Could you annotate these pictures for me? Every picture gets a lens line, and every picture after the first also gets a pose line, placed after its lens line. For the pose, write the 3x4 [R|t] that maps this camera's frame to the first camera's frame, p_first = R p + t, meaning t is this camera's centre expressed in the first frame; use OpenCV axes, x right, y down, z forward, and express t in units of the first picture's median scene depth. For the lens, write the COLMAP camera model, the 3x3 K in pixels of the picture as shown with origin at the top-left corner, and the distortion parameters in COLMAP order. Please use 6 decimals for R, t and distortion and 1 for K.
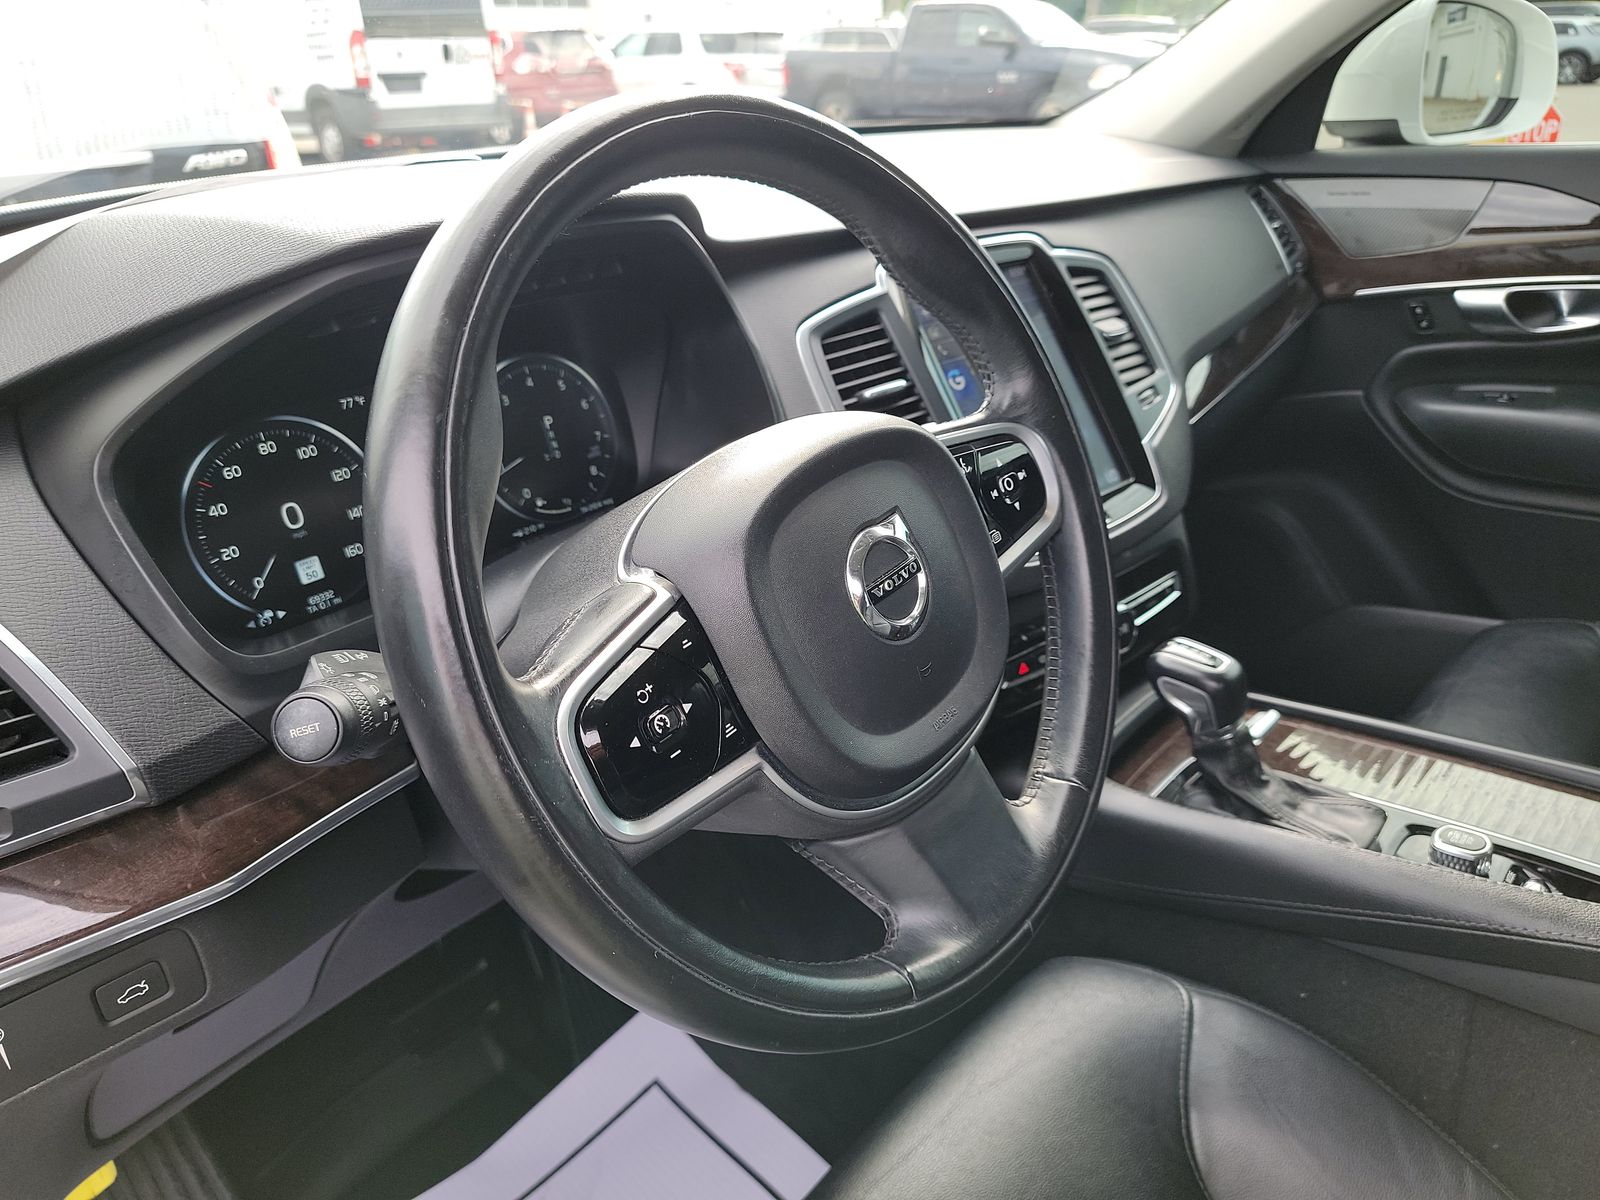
lens RADIAL K [[1108.9, 0, 806.5], [0, 1108.9, 597.8], [0, 0, 1]] dist [0.038137, -0.043075]
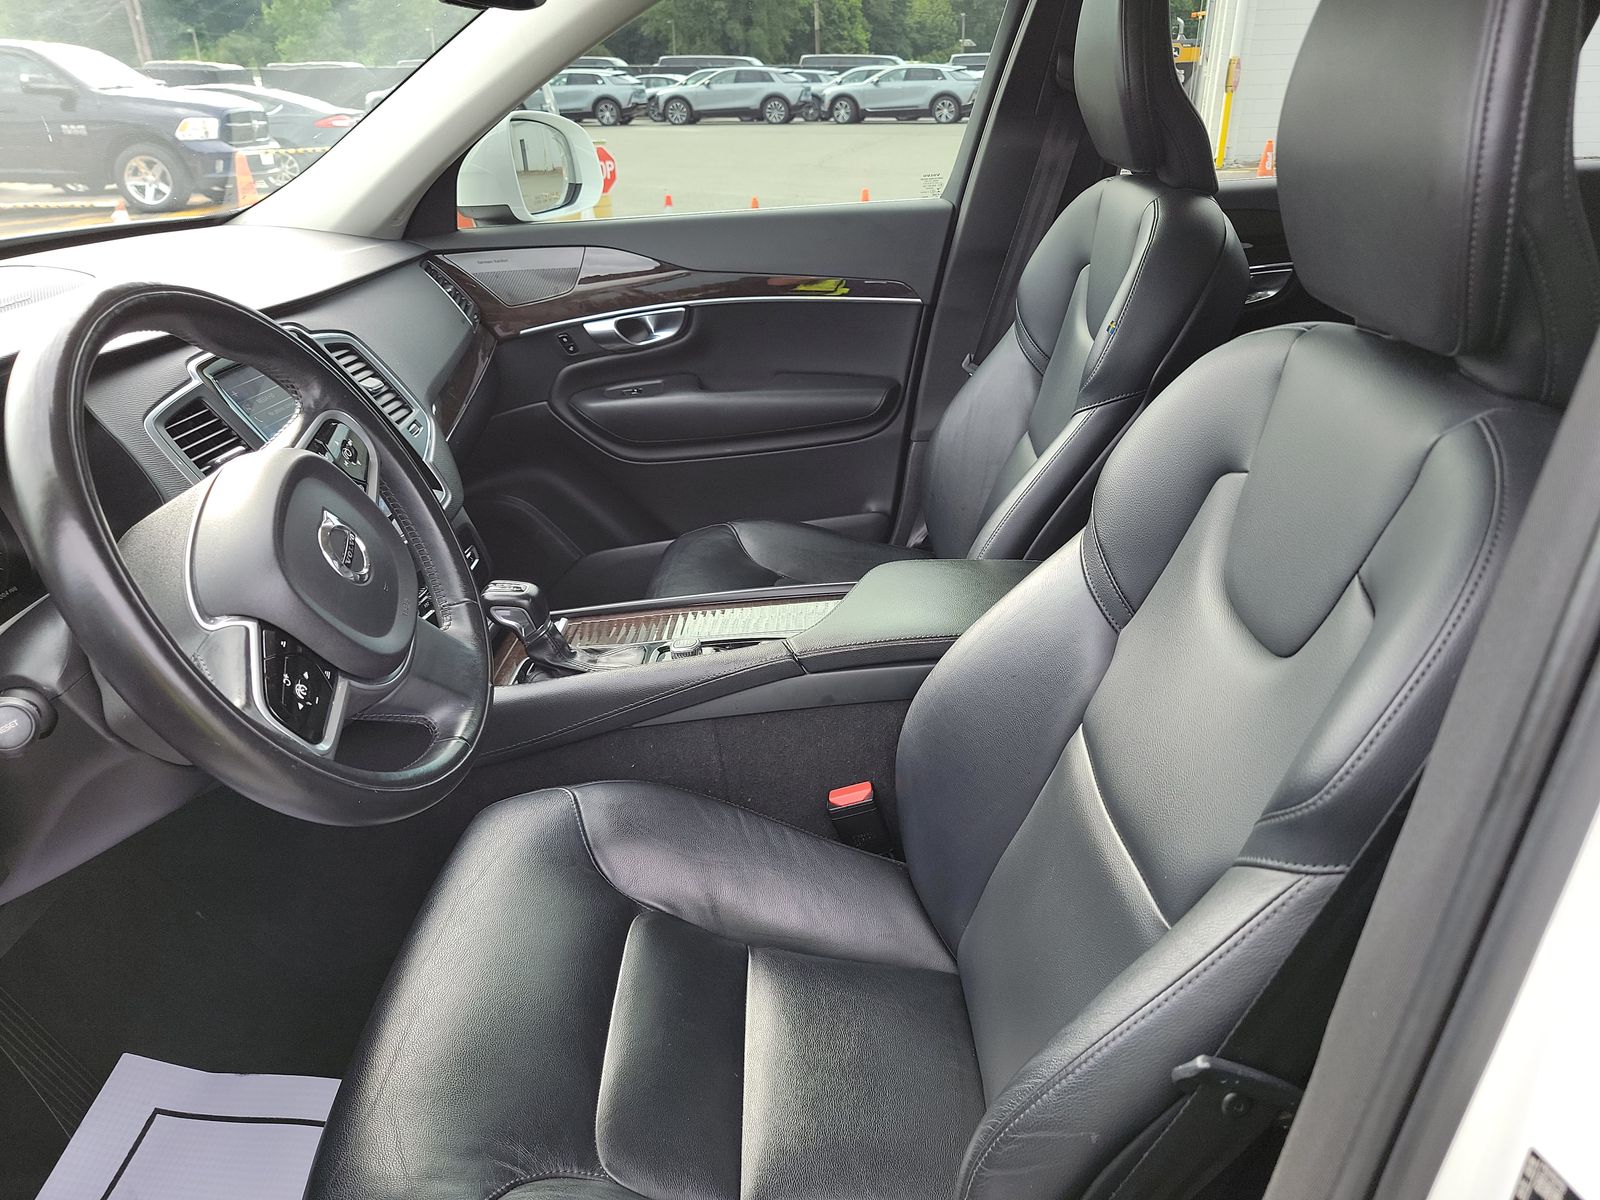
lens RADIAL K [[1108.9, 0, 818.0], [0, 1108.9, 597.8], [0, 0, 1]] dist [0.038137, -0.043075]
pose [[0.749681, -0.265255, 0.606315, -0.205687], [0.283338, 0.956595, 0.068164, 0.065861], [-0.598079, 0.120690, 0.792298, -0.359932]]
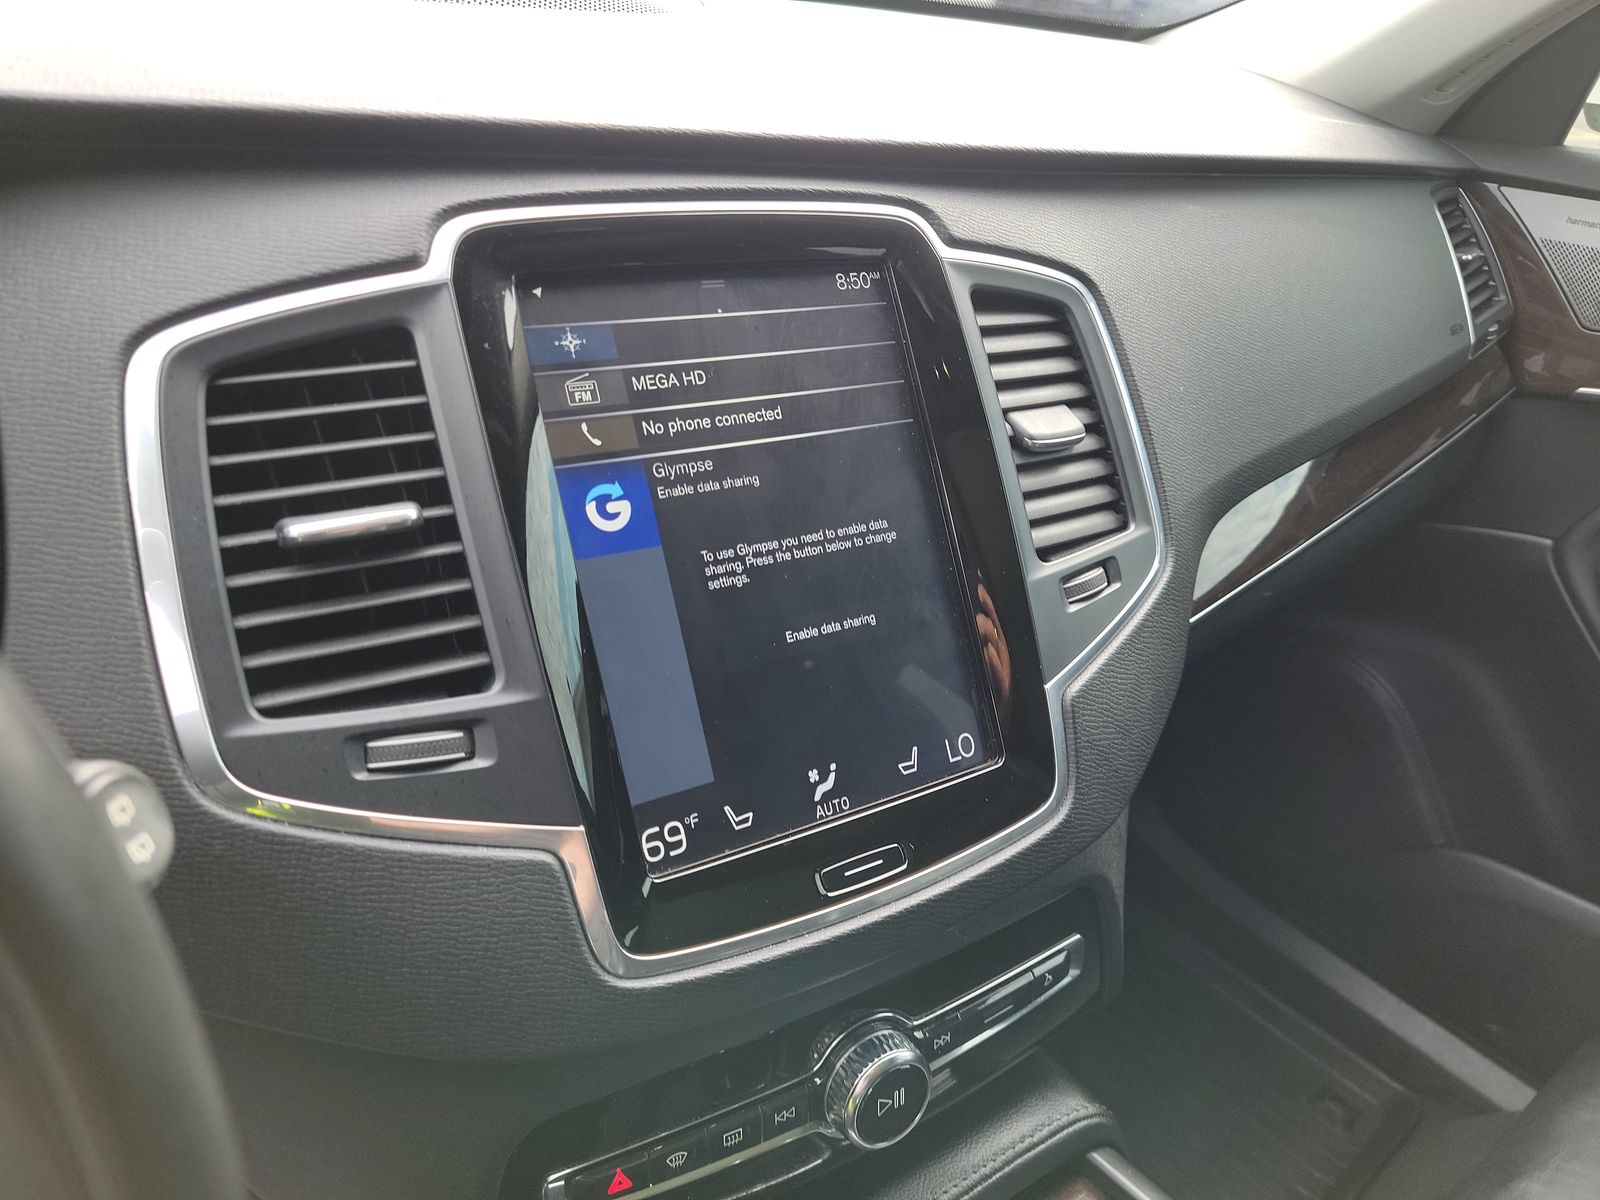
lens RADIAL K [[1108.9, 0, 803.5], [0, 1108.9, 594.4], [0, 0, 1]] dist [0.038137, -0.043075]
pose [[0.976353, 0.195599, -0.092062, 0.222297], [-0.189619, 0.979372, 0.069824, -0.178940], [0.103821, -0.050716, 0.993302, 0.488746]]
